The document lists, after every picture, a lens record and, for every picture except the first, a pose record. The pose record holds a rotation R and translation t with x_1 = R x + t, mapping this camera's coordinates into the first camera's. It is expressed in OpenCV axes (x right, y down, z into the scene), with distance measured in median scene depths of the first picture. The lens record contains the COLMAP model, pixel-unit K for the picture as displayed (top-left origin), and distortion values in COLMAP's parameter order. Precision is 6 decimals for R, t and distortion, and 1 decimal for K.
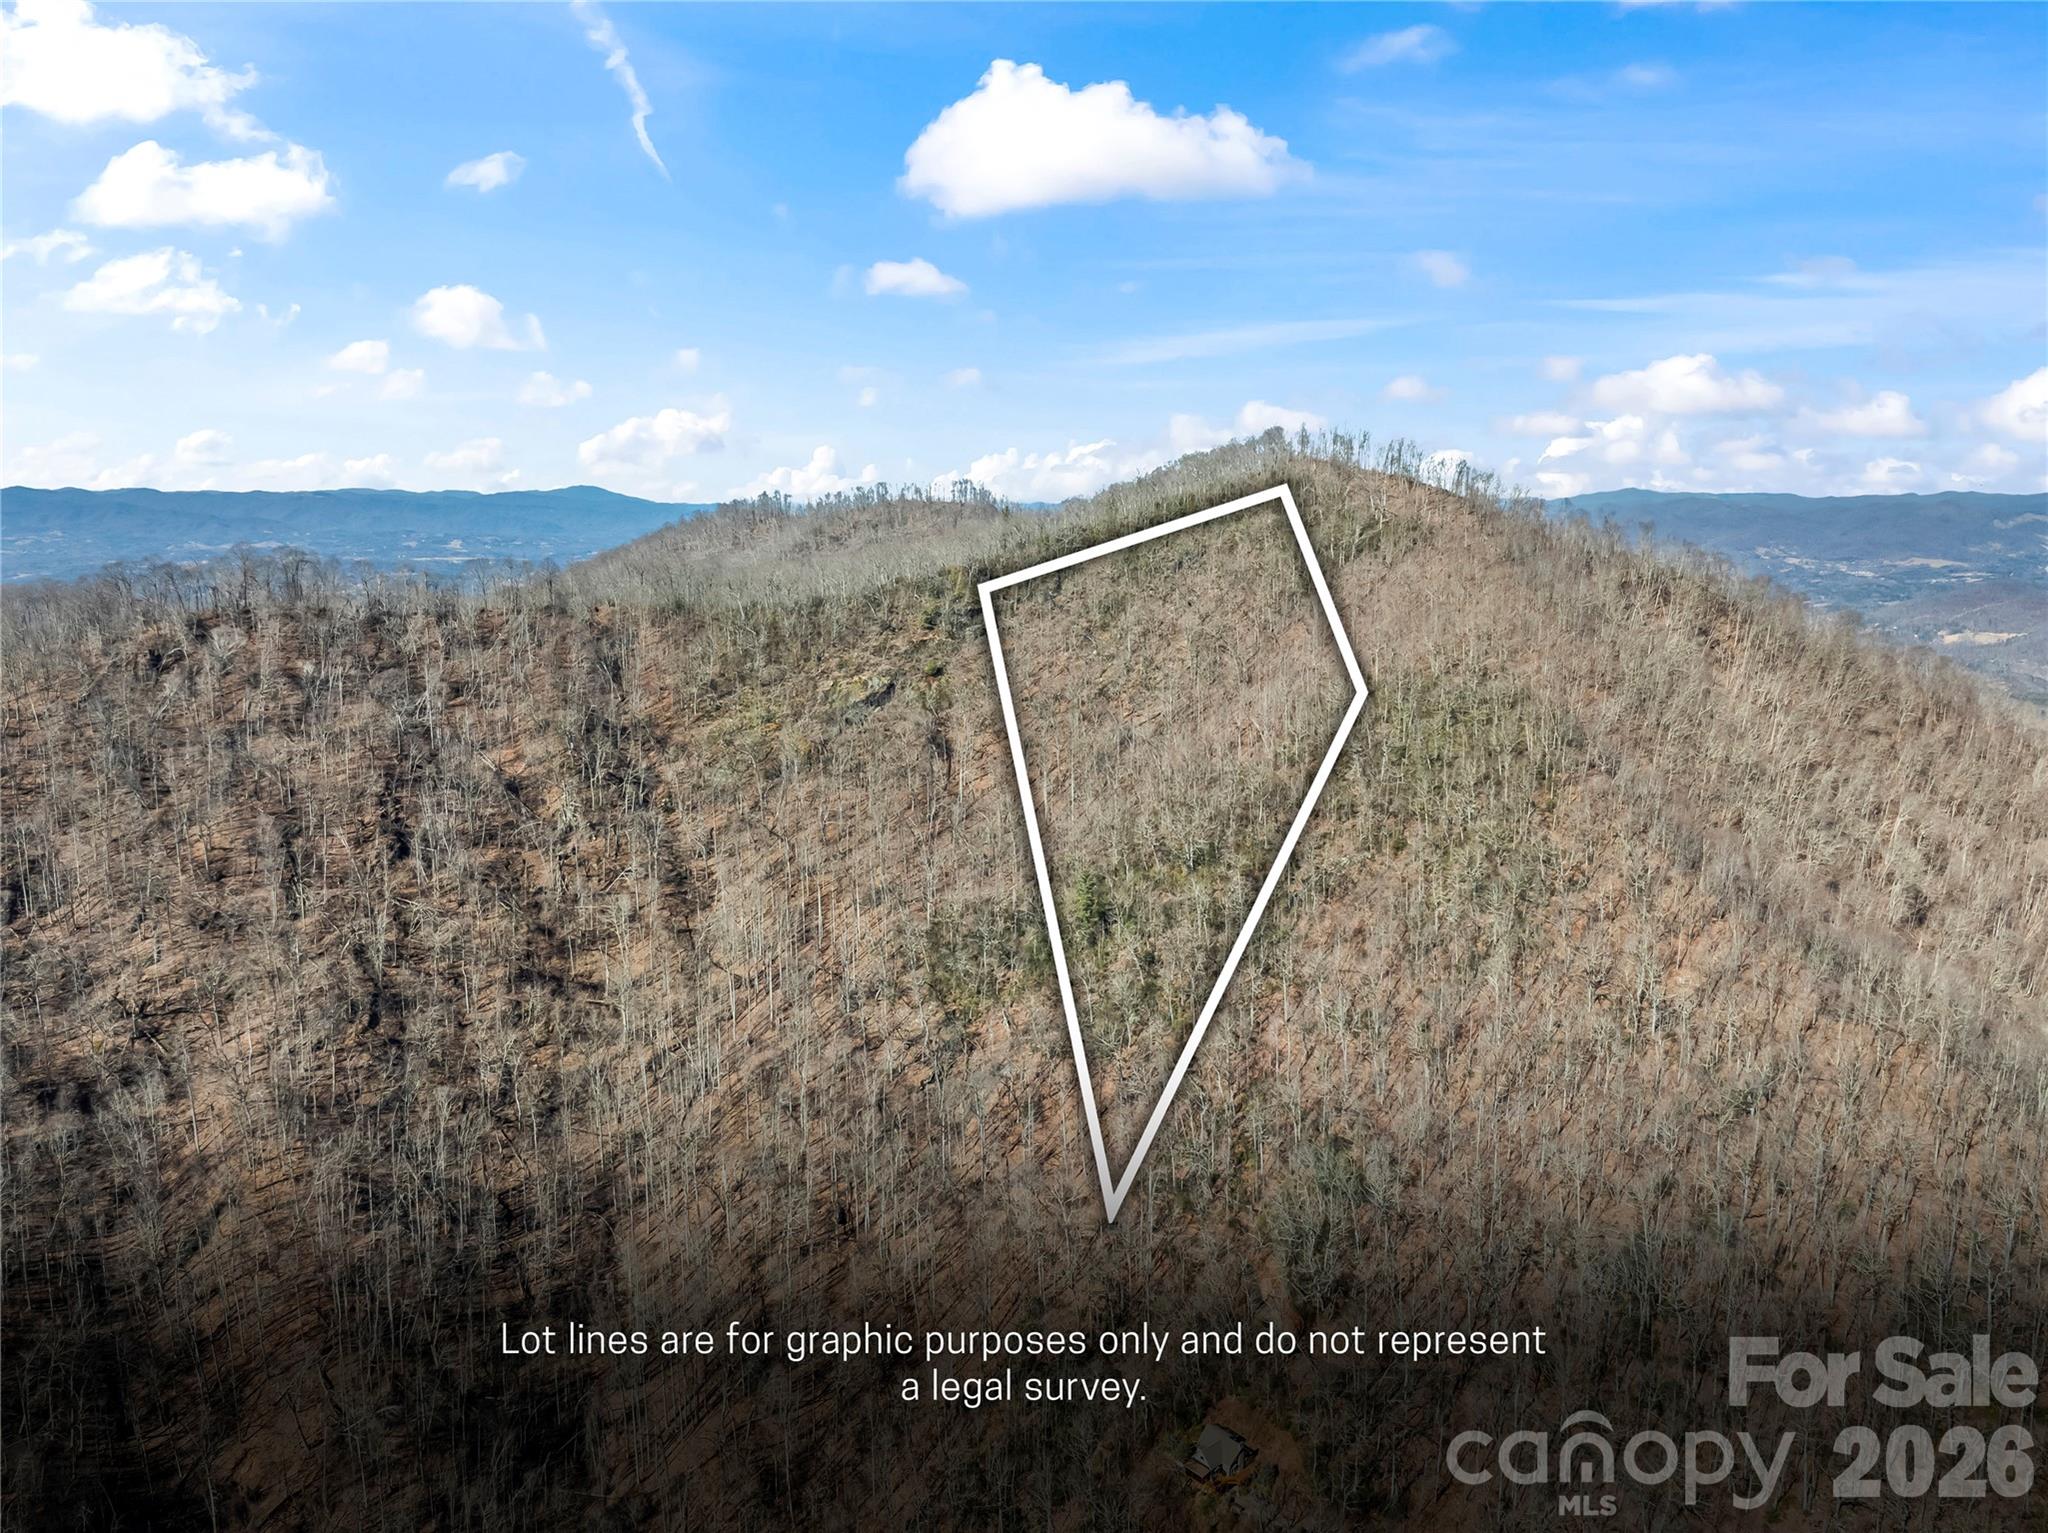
lens RADIAL K [[1429.2, 0, 1014.8], [0, 1429.2, 772.3], [0, 0, 1]] dist [-0.050970, 0.004792]
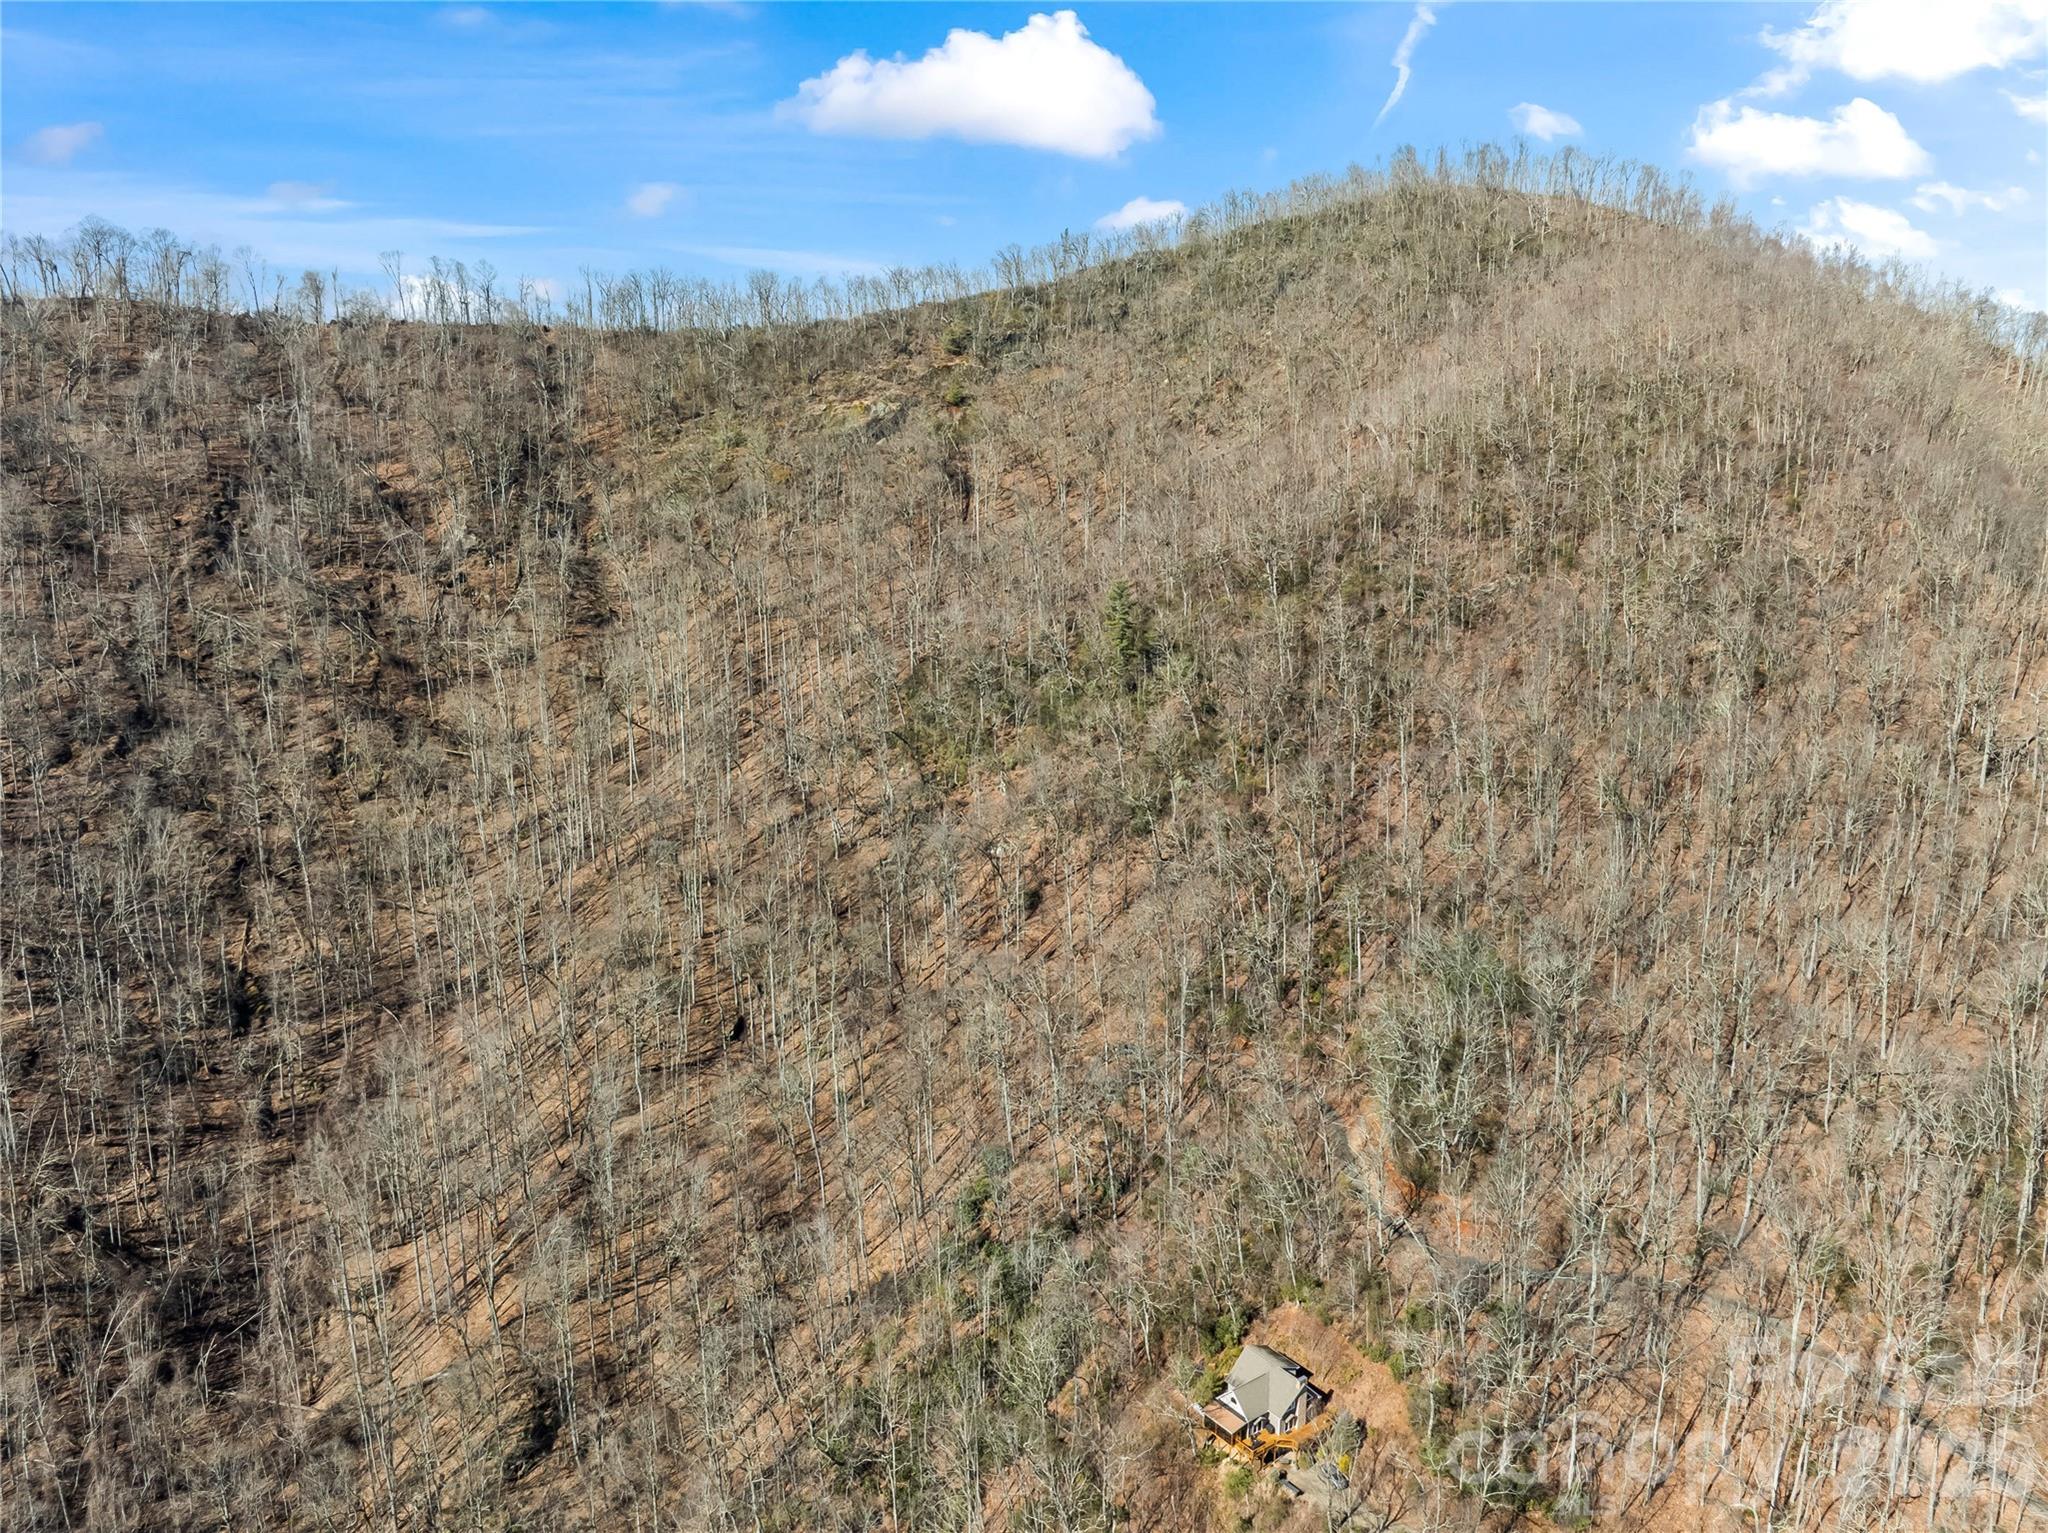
lens RADIAL K [[1429.2, 0, 1020.8], [0, 1429.2, 761.1], [0, 0, 1]] dist [-0.050970, 0.004792]
pose [[0.996337, 0.020205, -0.083095, 0.062150], [-0.018873, 0.999681, 0.016786, 0.150651], [0.083408, -0.015156, 0.996400, 0.292675]]
